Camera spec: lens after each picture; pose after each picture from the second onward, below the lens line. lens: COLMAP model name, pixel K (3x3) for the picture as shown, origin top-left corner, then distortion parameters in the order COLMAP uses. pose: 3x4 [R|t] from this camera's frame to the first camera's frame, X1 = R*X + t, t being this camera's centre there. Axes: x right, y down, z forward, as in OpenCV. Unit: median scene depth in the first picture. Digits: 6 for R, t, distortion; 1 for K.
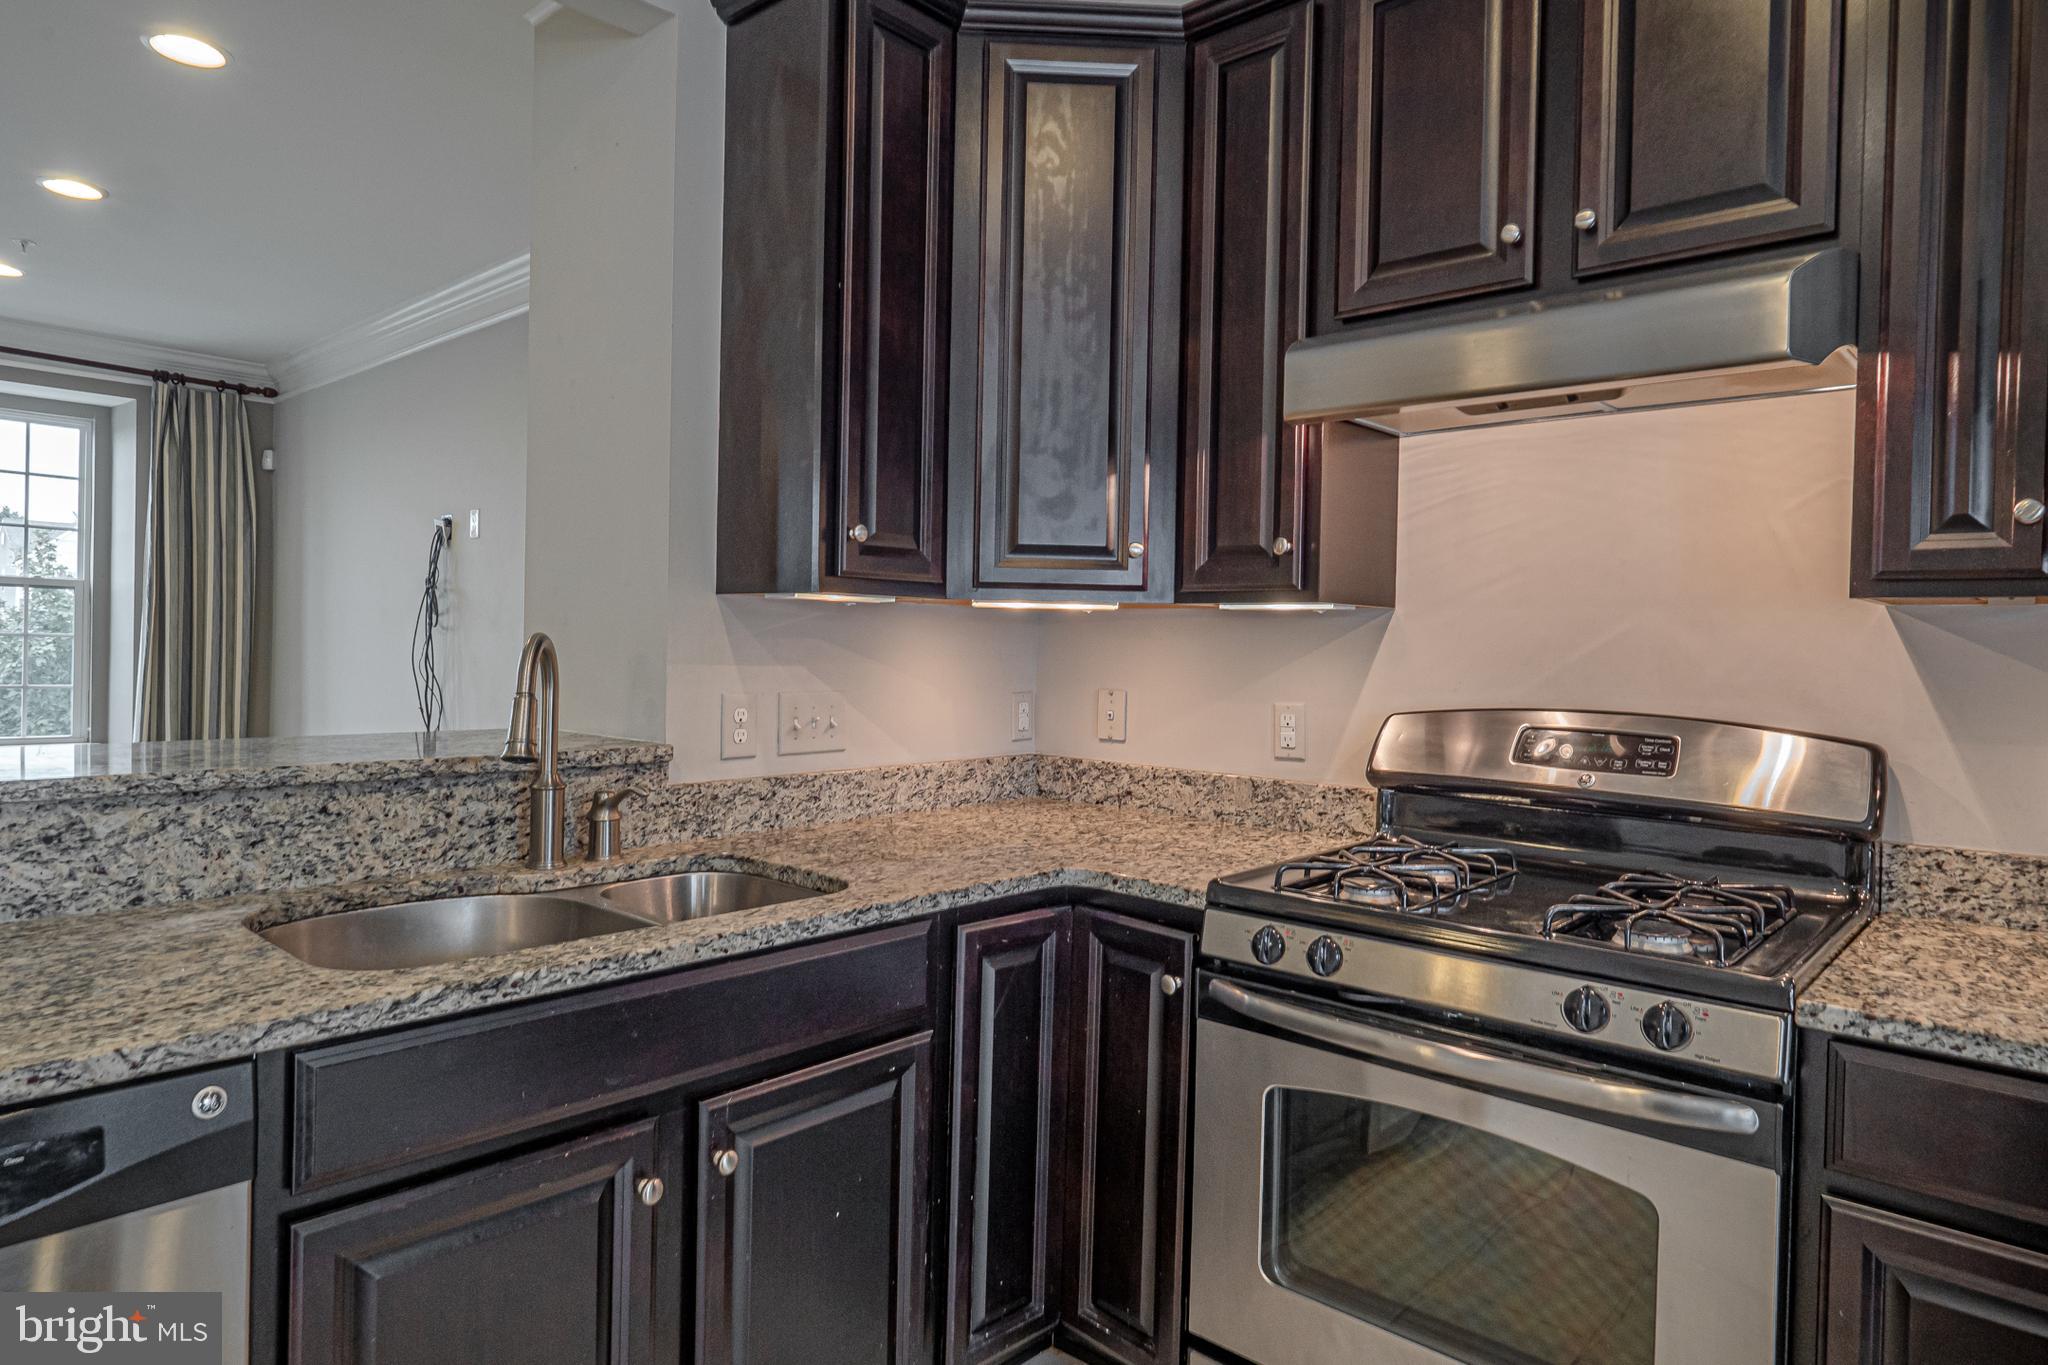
lens RADIAL K [[1214.7, 0, 1012.4], [0, 1214.7, 656.5], [0, 0, 1]] dist [-0.000858, -0.000968]
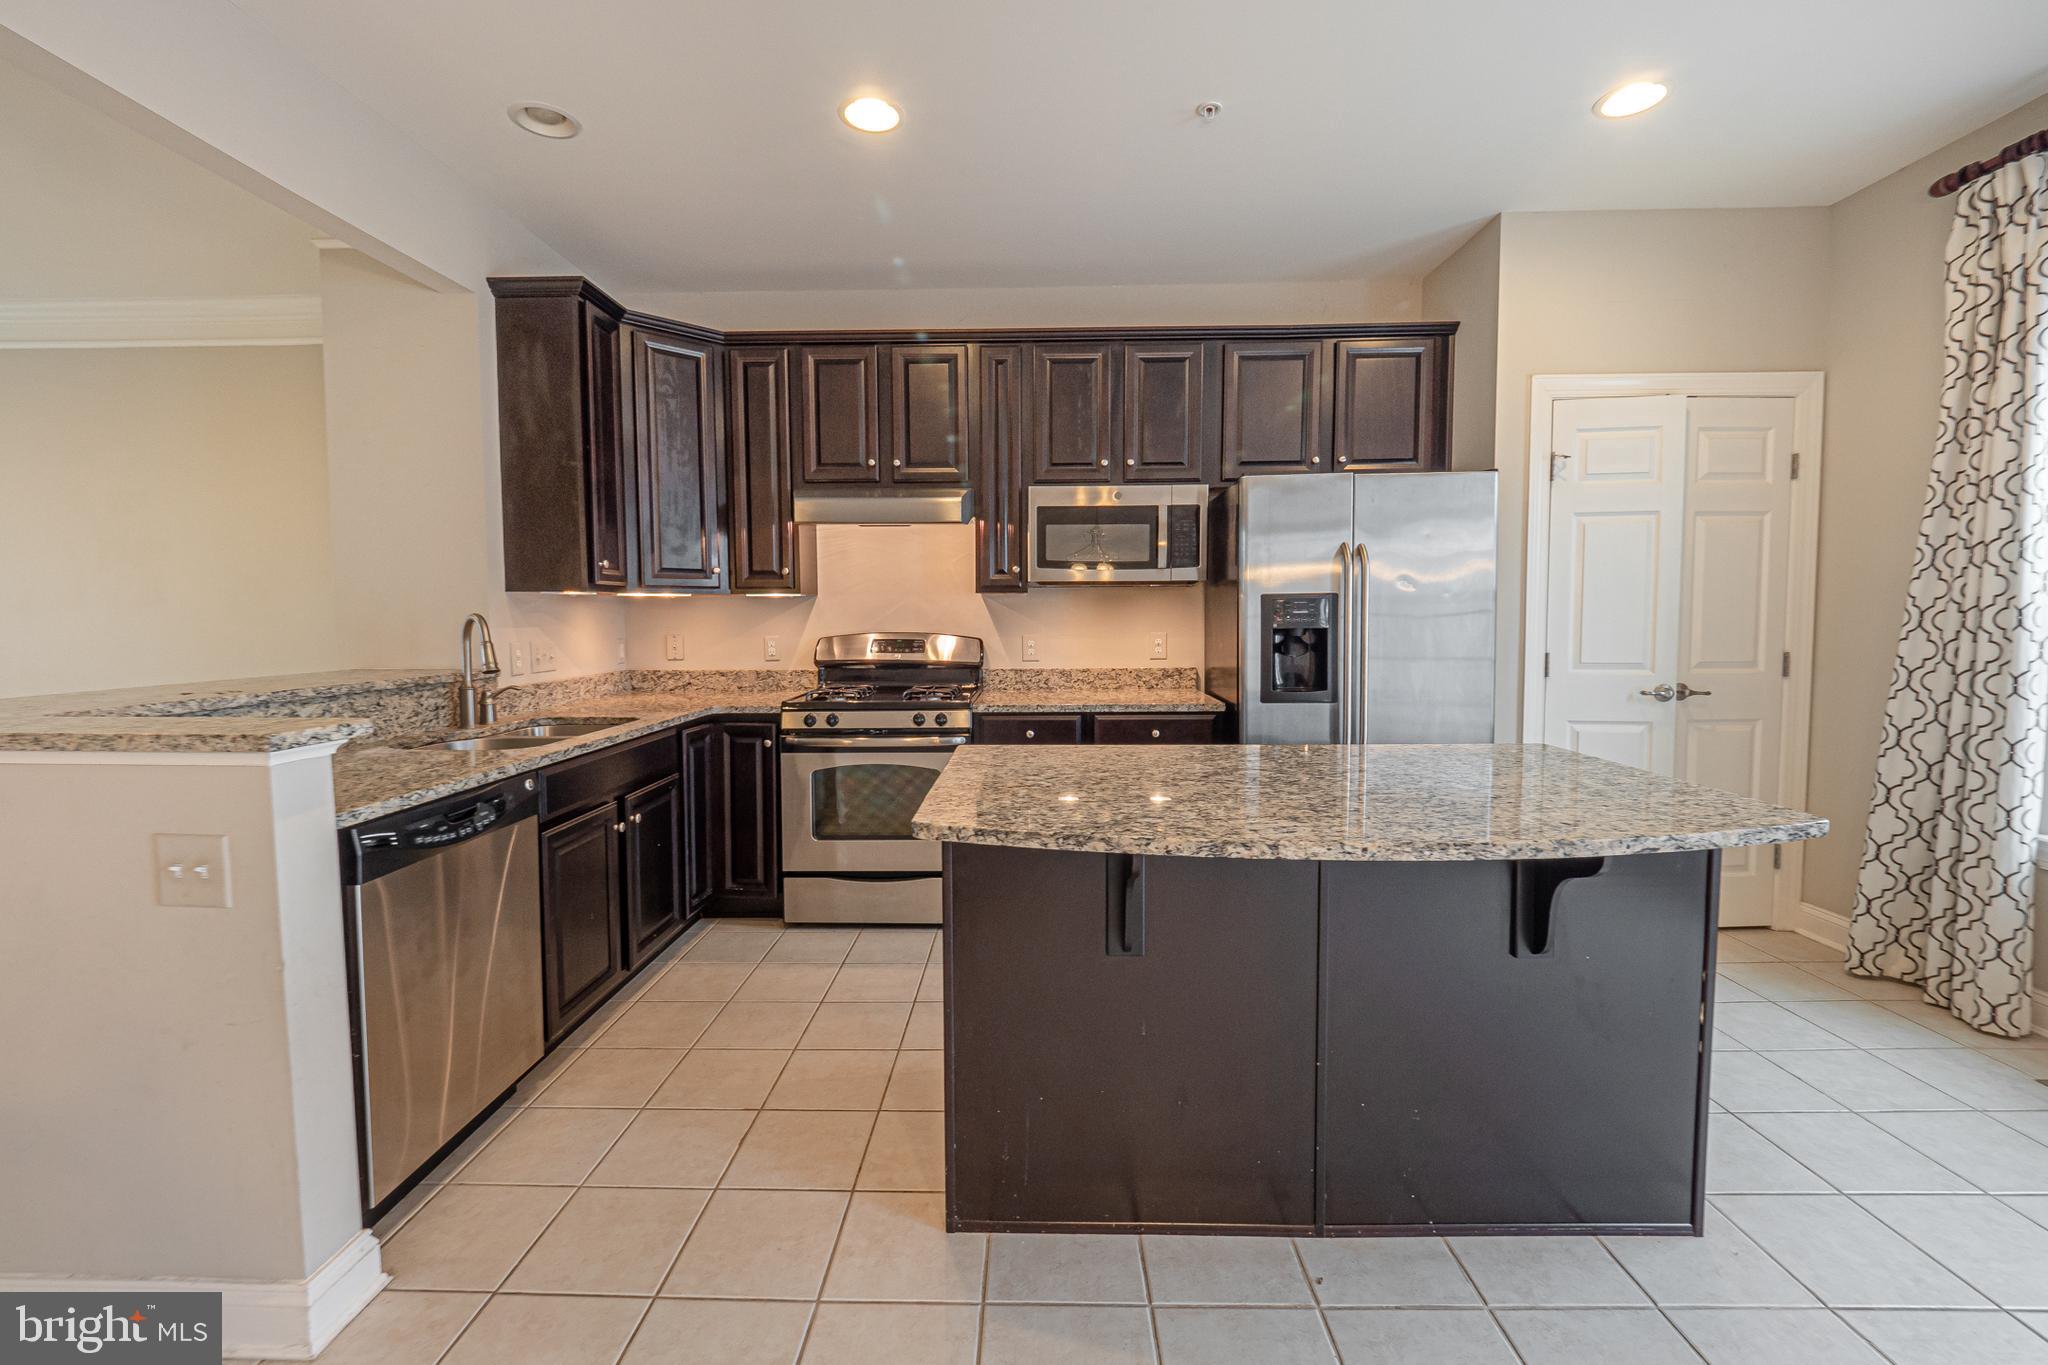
lens RADIAL K [[858.1, 0, 1025.1], [0, 858.1, 668.6], [0, 0, 1]] dist [-0.003313, -0.001927]
pose [[0.748624, -0.066721, 0.659628, -0.579591], [0.027733, 0.997204, 0.069392, -0.000517], [-0.662414, -0.033655, 0.748382, -0.642189]]
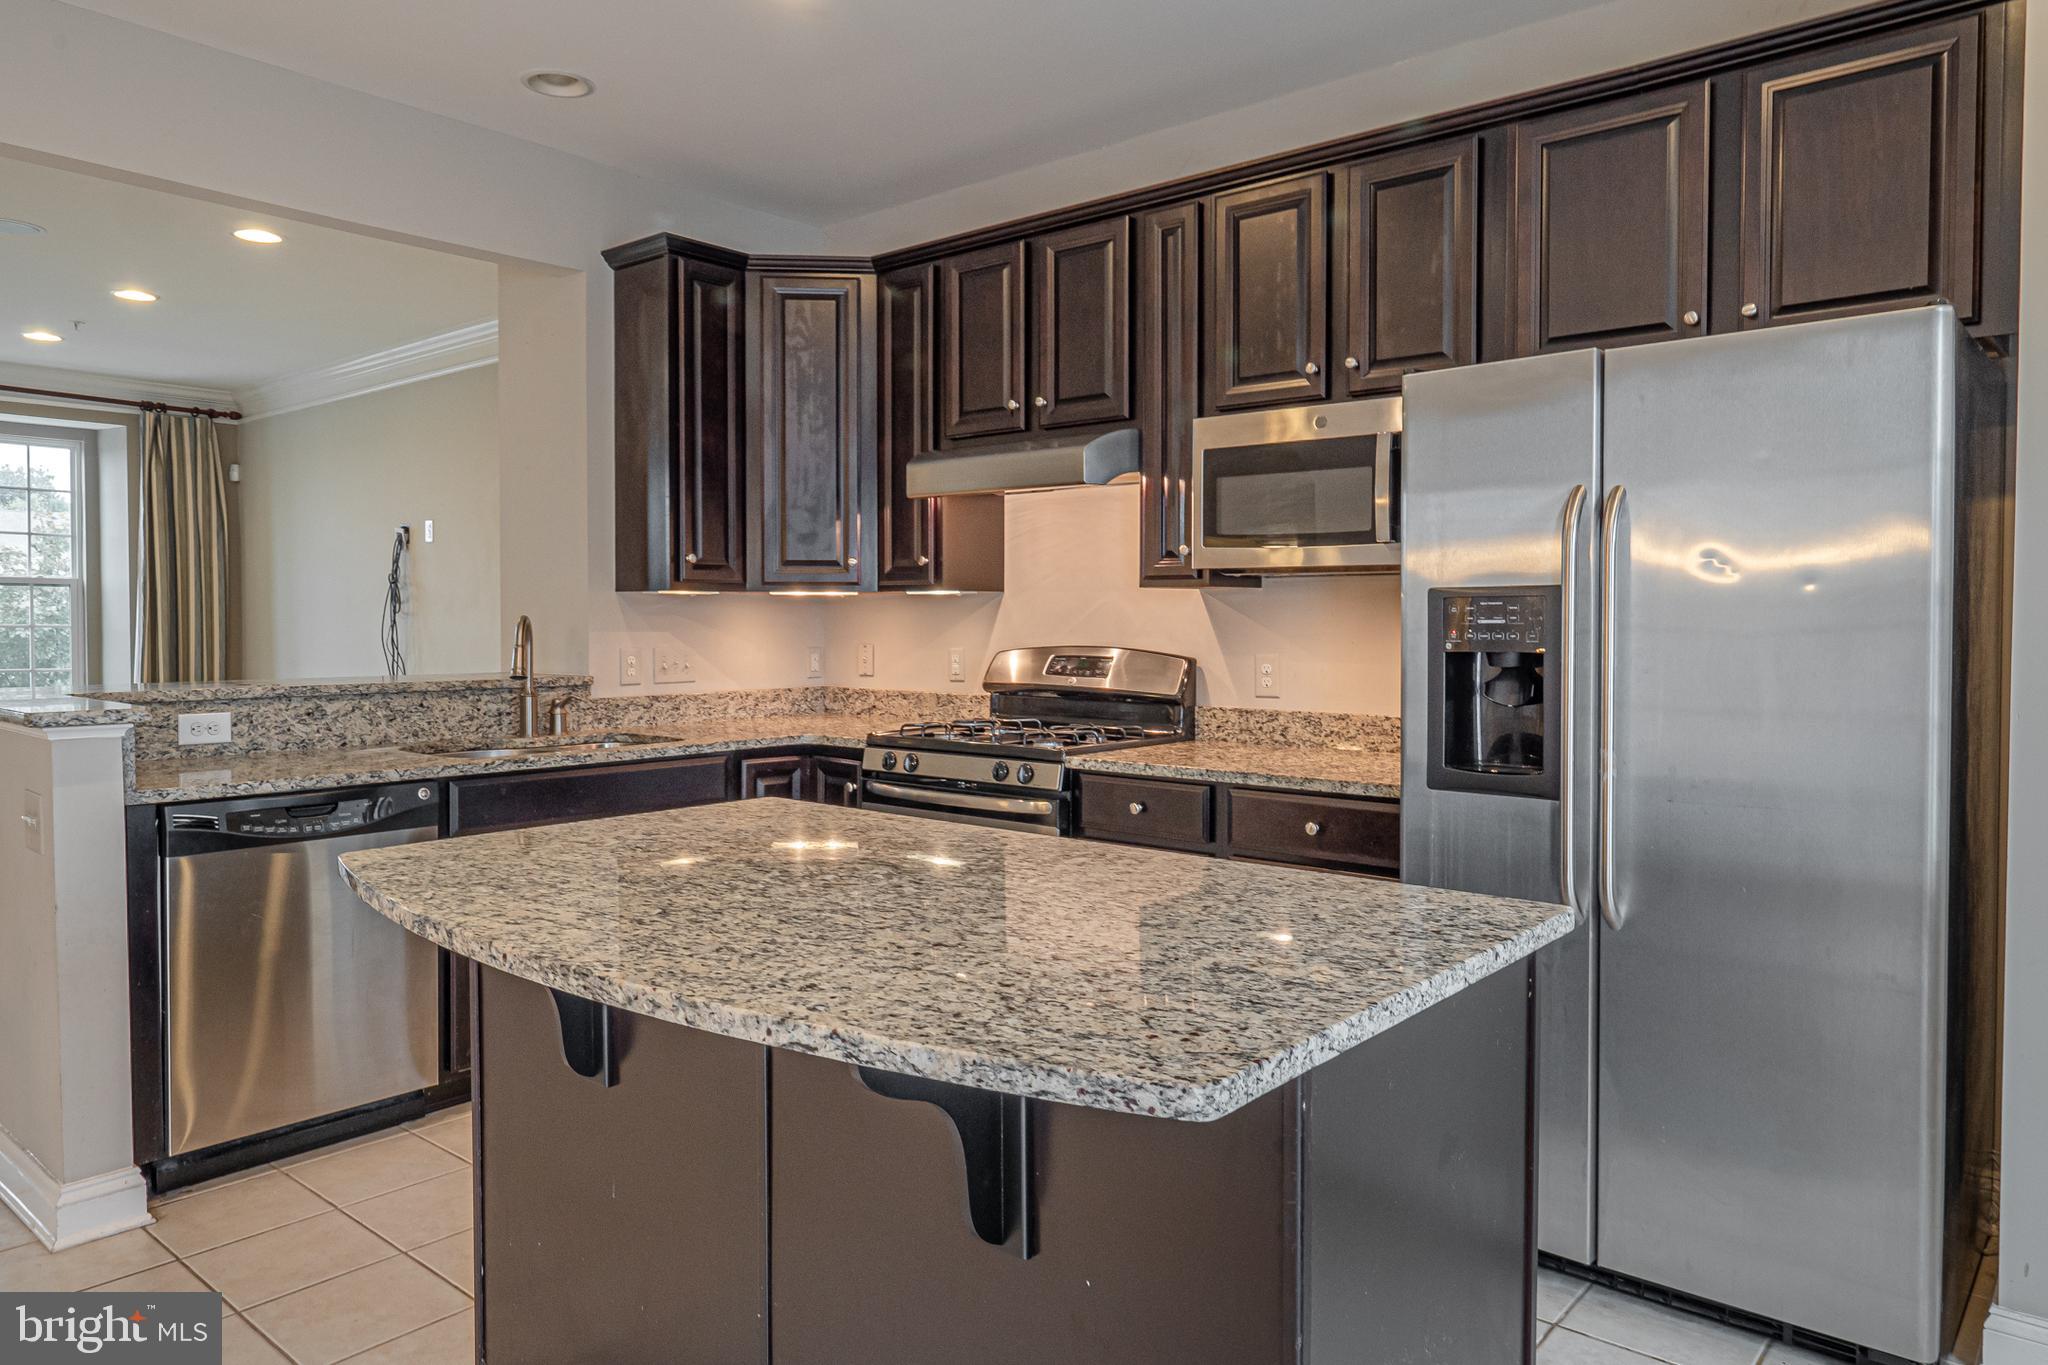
lens RADIAL K [[1342.3, 0, 1014.8], [0, 1342.3, 671.4], [0, 0, 1]] dist [-0.023201, 0.013669]
pose [[0.999046, -0.019847, 0.038909, 0.279765], [0.018718, 0.999399, 0.029182, 0.020049], [-0.039465, -0.028426, 0.998817, -1.051953]]
